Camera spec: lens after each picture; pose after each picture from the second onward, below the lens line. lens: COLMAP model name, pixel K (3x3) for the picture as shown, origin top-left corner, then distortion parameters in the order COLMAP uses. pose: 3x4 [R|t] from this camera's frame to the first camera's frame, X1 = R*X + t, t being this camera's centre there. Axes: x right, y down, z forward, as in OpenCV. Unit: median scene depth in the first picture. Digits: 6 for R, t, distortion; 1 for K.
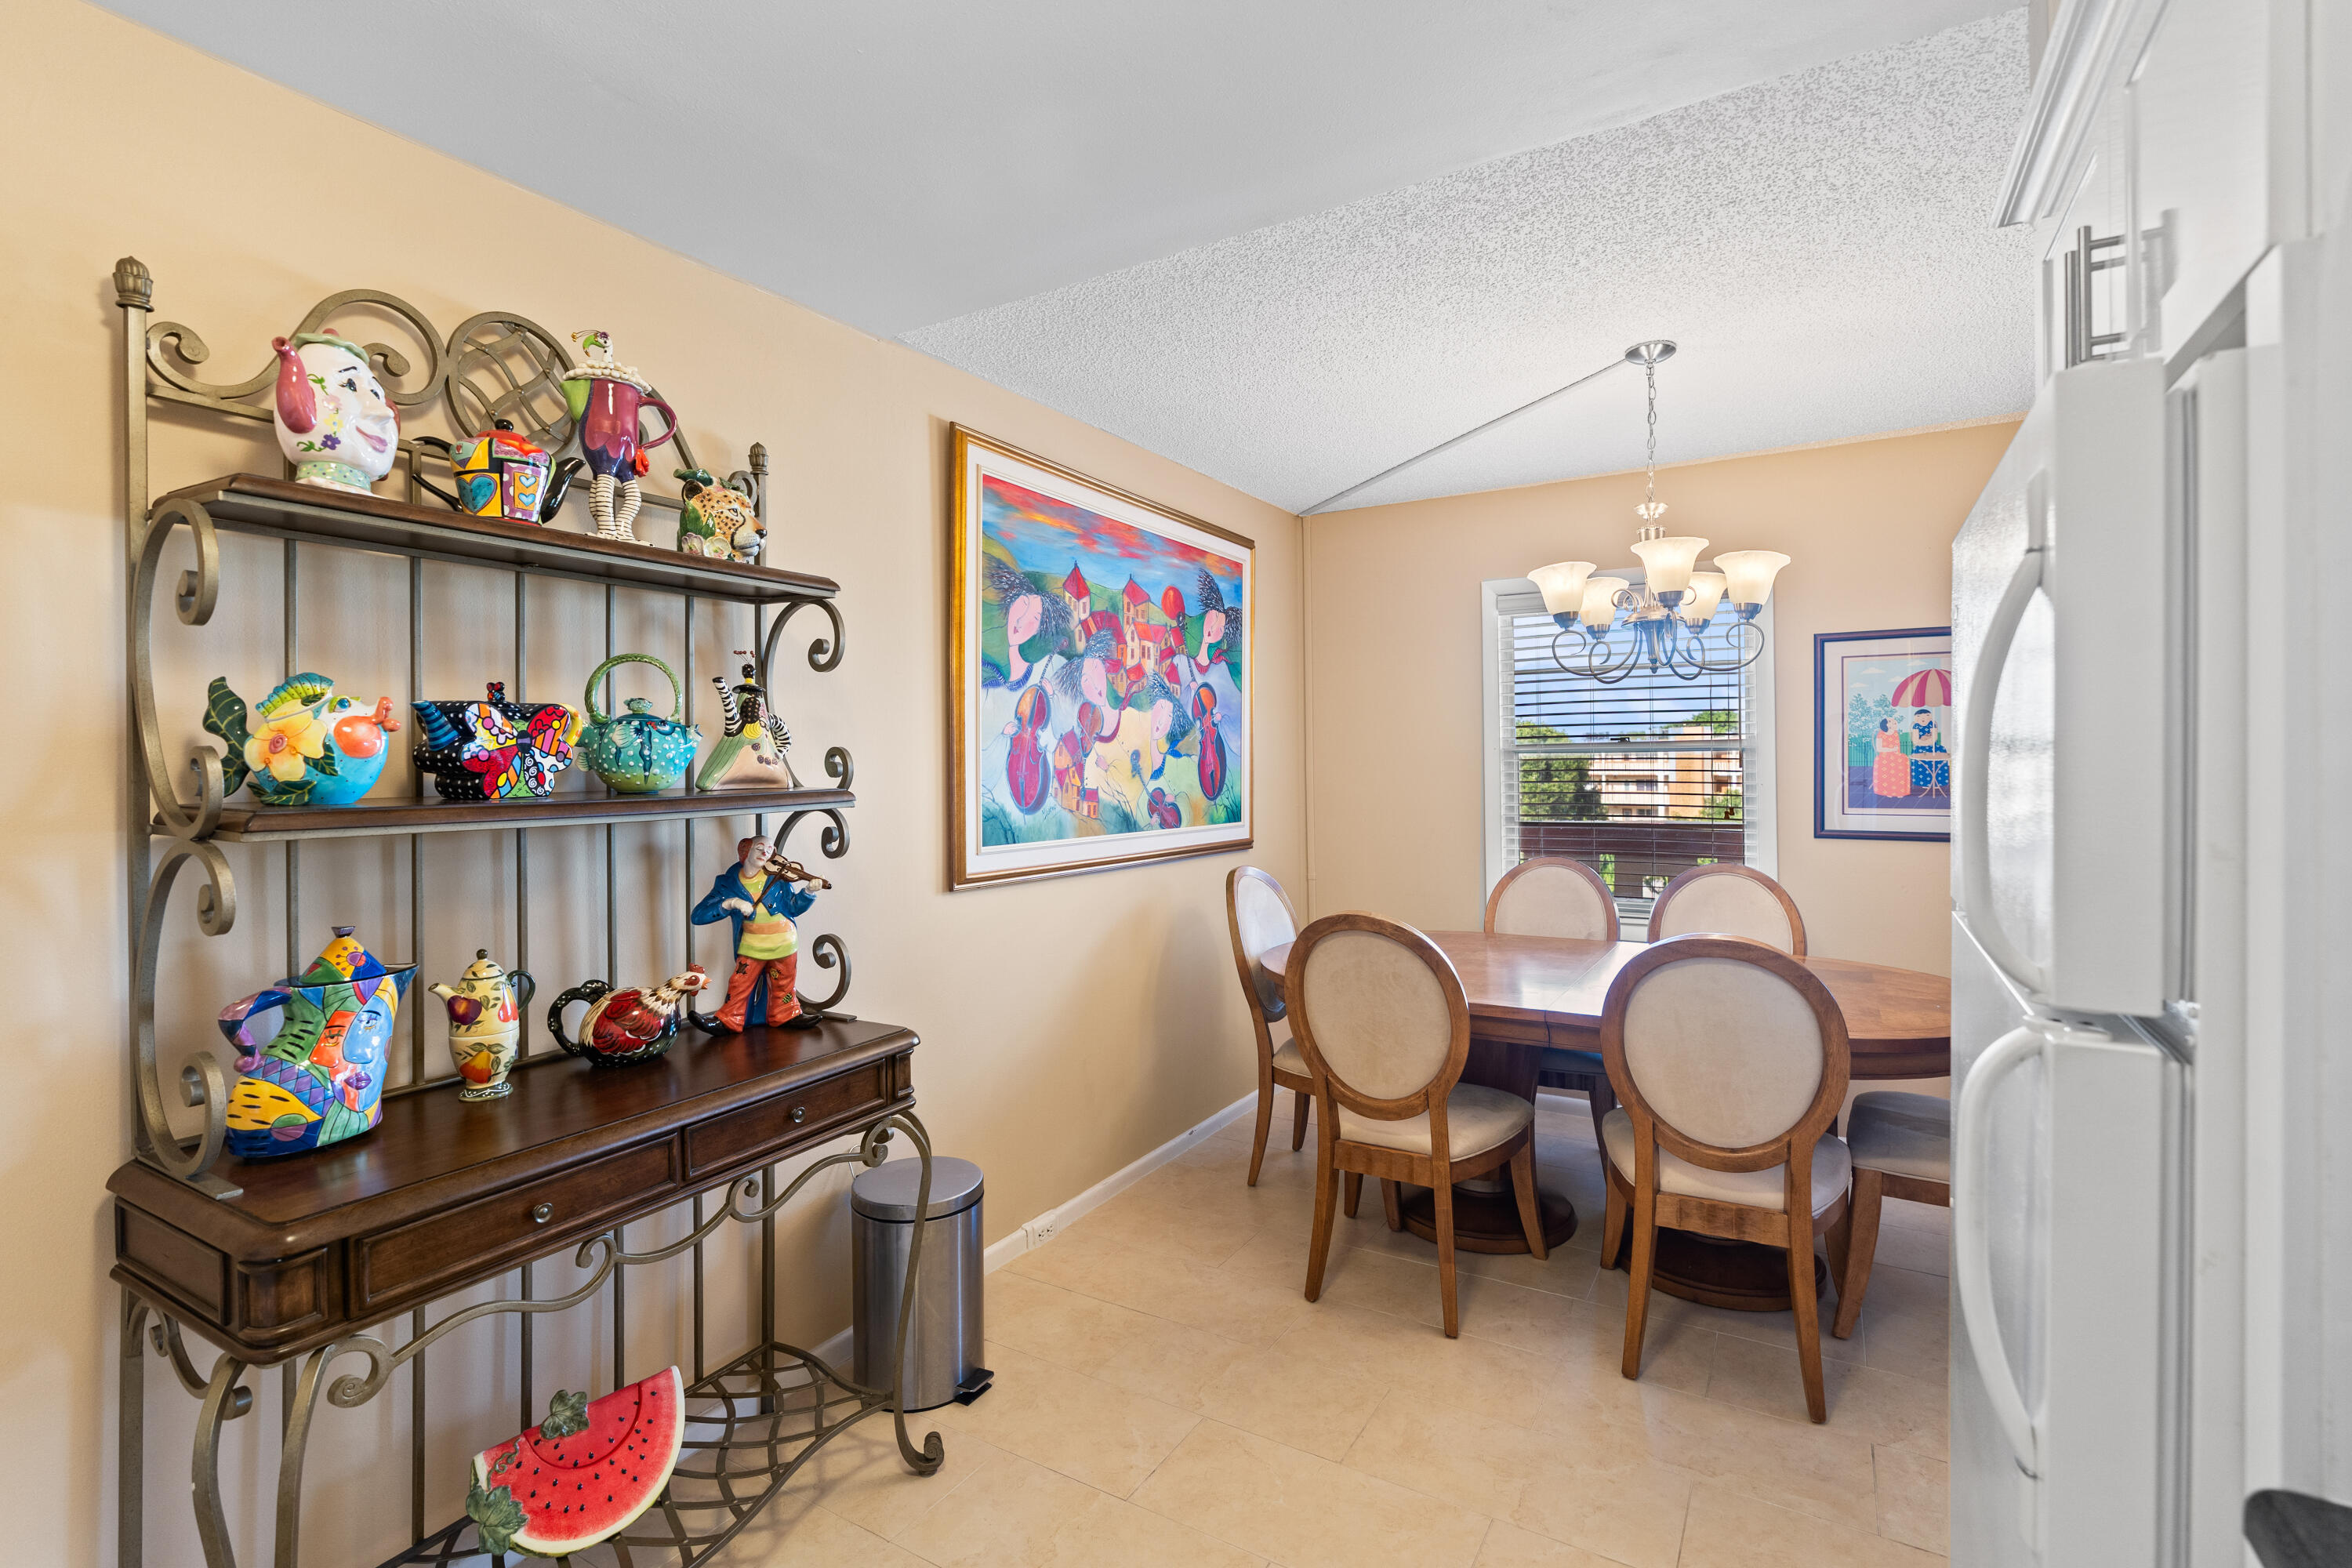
lens RADIAL K [[1080.0, 0, 1177.3], [0, 1080.0, 765.9], [0, 0, 1]] dist [-0.008367, 0.004045]
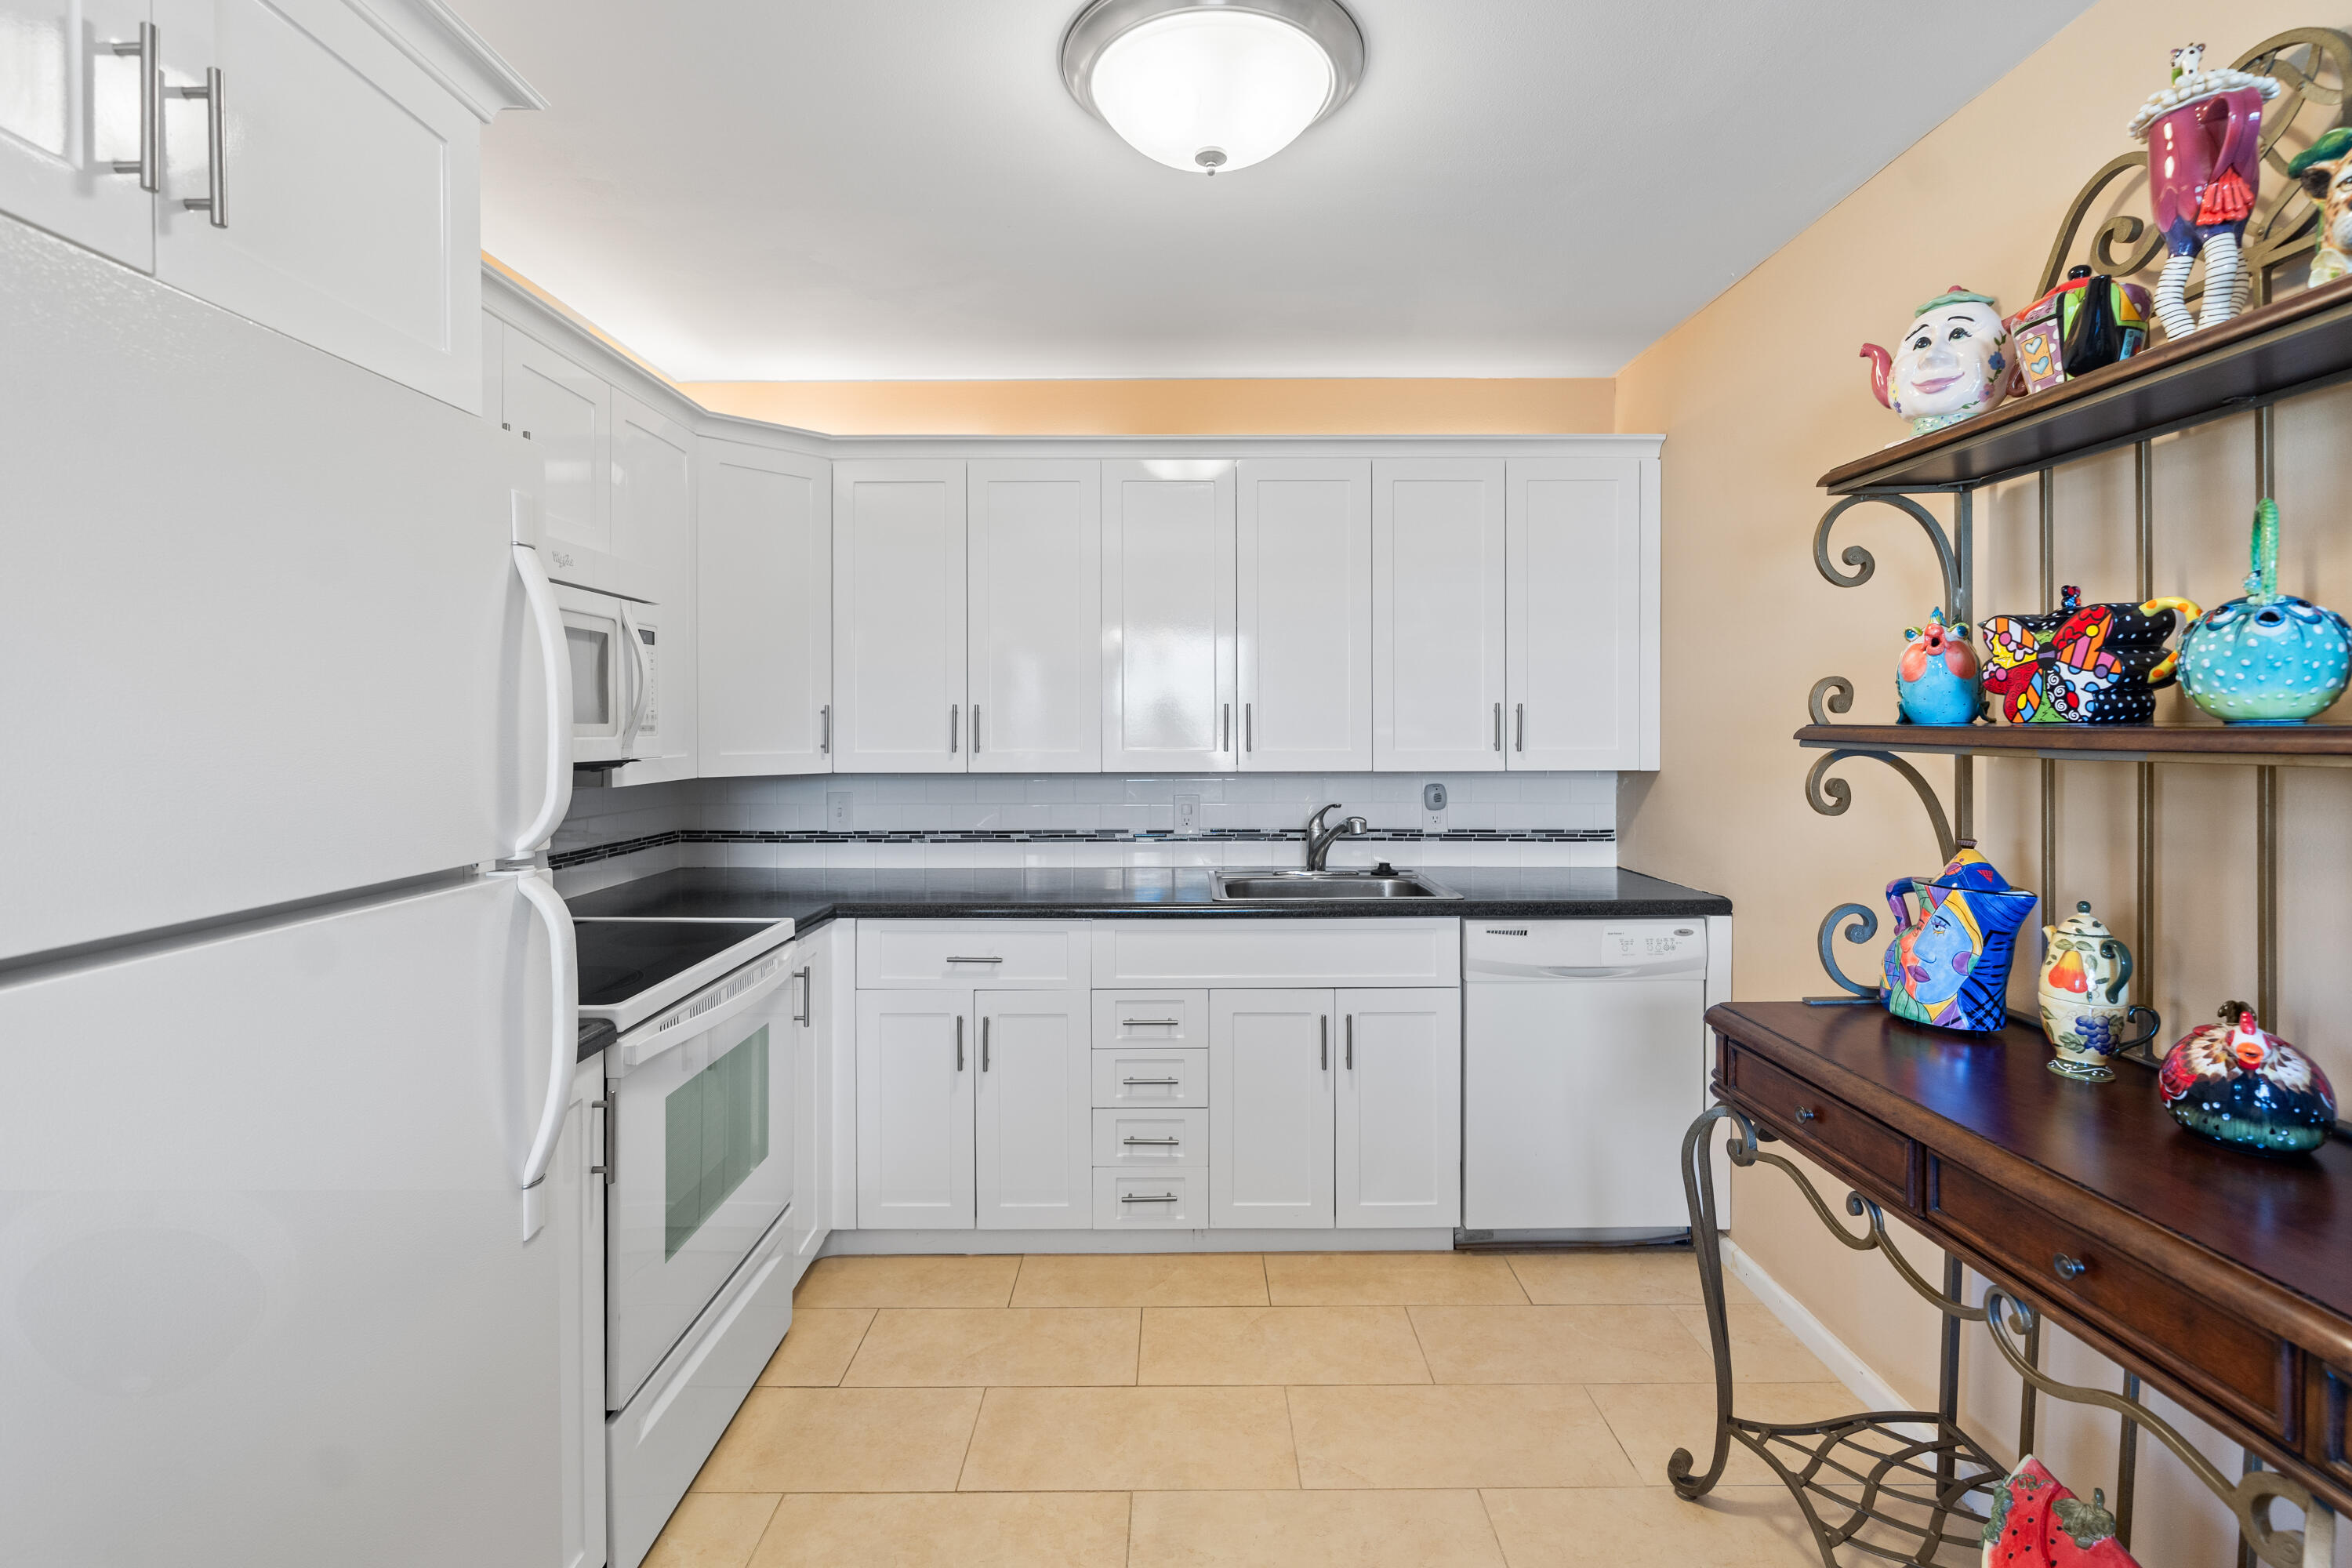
lens RADIAL K [[1080.0, 0, 1180.5], [0, 1080.0, 731.0], [0, 0, 1]] dist [-0.008367, 0.004045]
pose [[-0.861048, 0.016907, -0.508242, 0.195626], [0.009852, 0.999814, 0.016569, 0.007526], [0.508428, 0.009260, -0.861055, 0.677229]]
